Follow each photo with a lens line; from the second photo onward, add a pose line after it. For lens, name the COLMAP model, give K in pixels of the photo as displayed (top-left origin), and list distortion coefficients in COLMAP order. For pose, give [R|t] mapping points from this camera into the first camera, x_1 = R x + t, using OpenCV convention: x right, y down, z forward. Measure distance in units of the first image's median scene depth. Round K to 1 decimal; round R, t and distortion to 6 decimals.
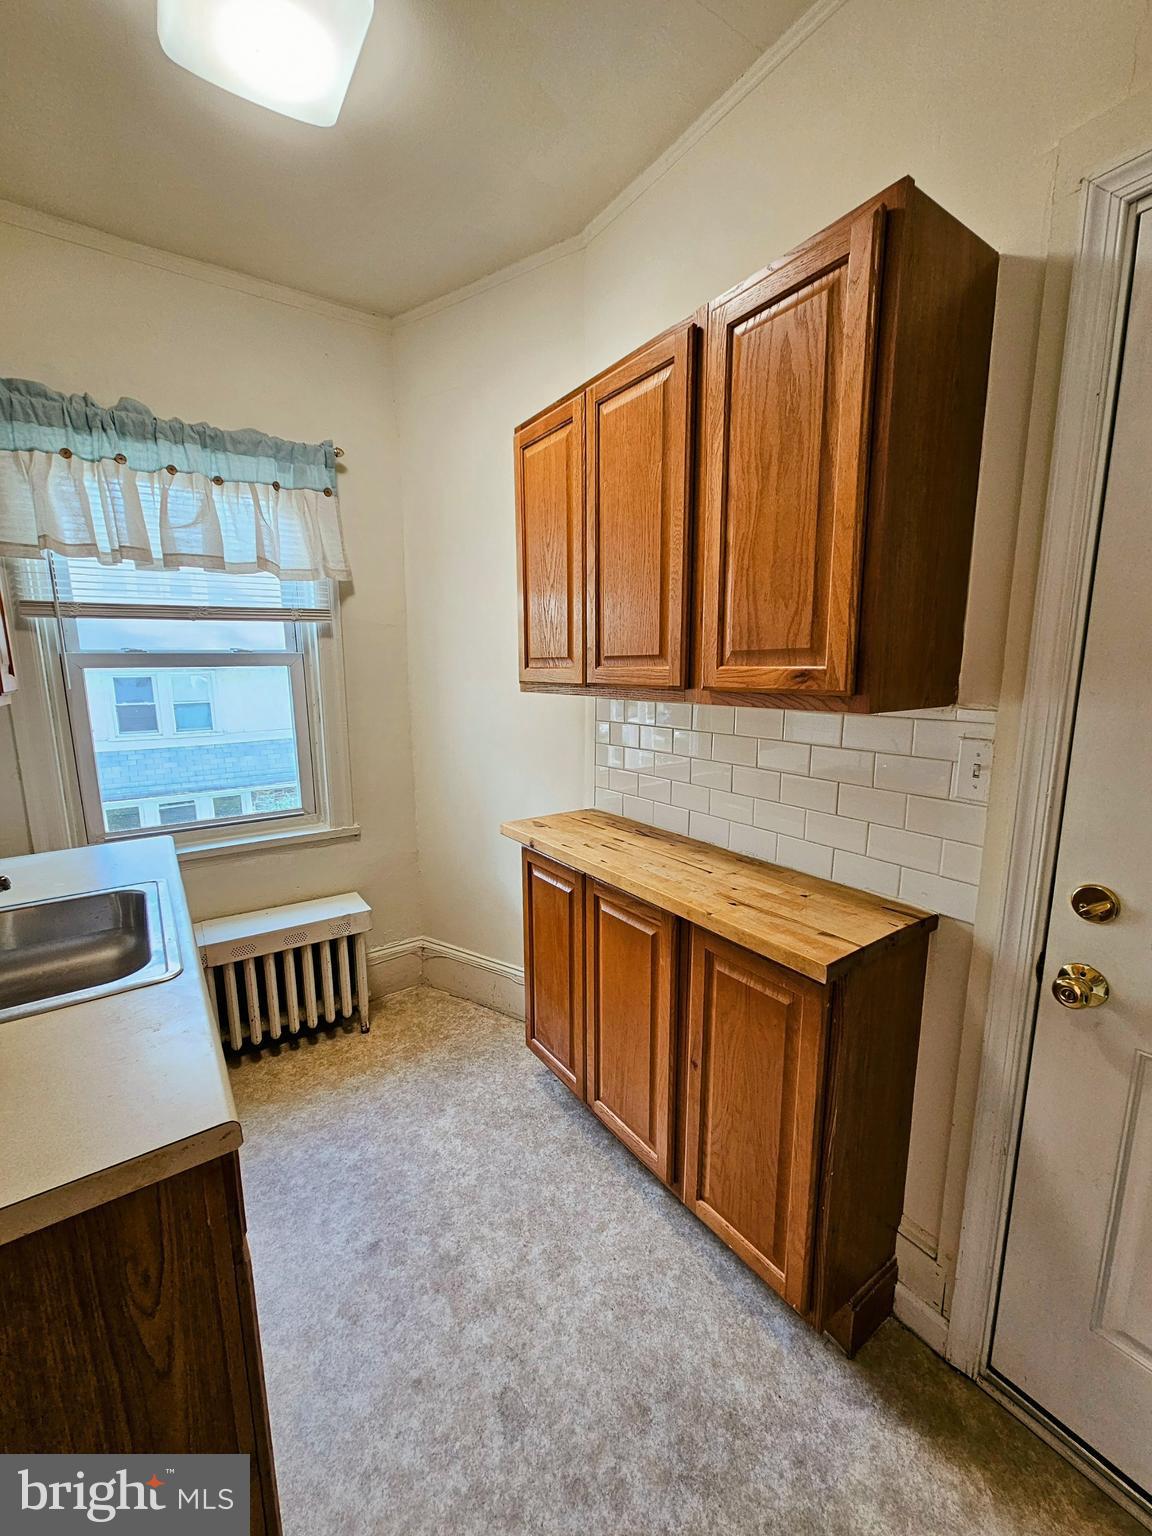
lens RADIAL K [[628.0, 0, 569.4], [0, 628.0, 764.6], [0, 0, 1]] dist [-0.003102, -0.000455]
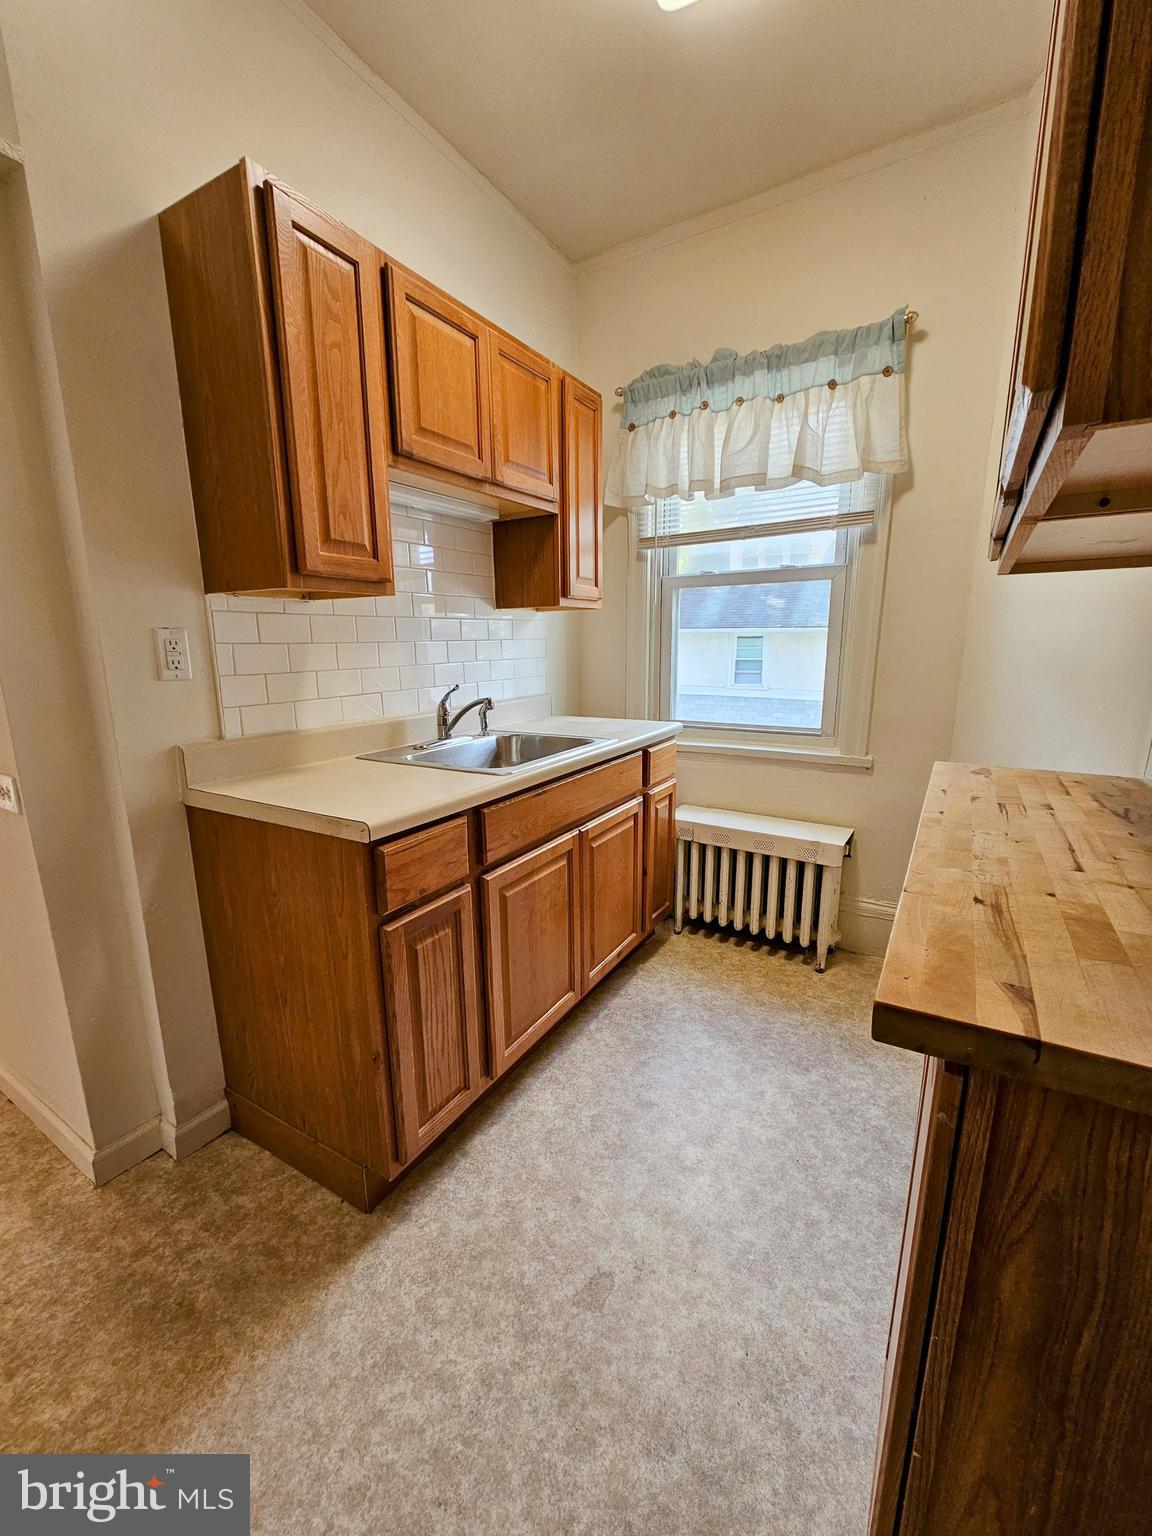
lens RADIAL K [[628.0, 0, 569.9], [0, 628.0, 770.7], [0, 0, 1]] dist [-0.003102, -0.000455]
pose [[0.396218, 0.189630, -0.898360, 0.406195], [-0.140046, 0.979473, 0.144985, 0.061194], [0.907413, 0.068366, 0.414642, 0.324246]]
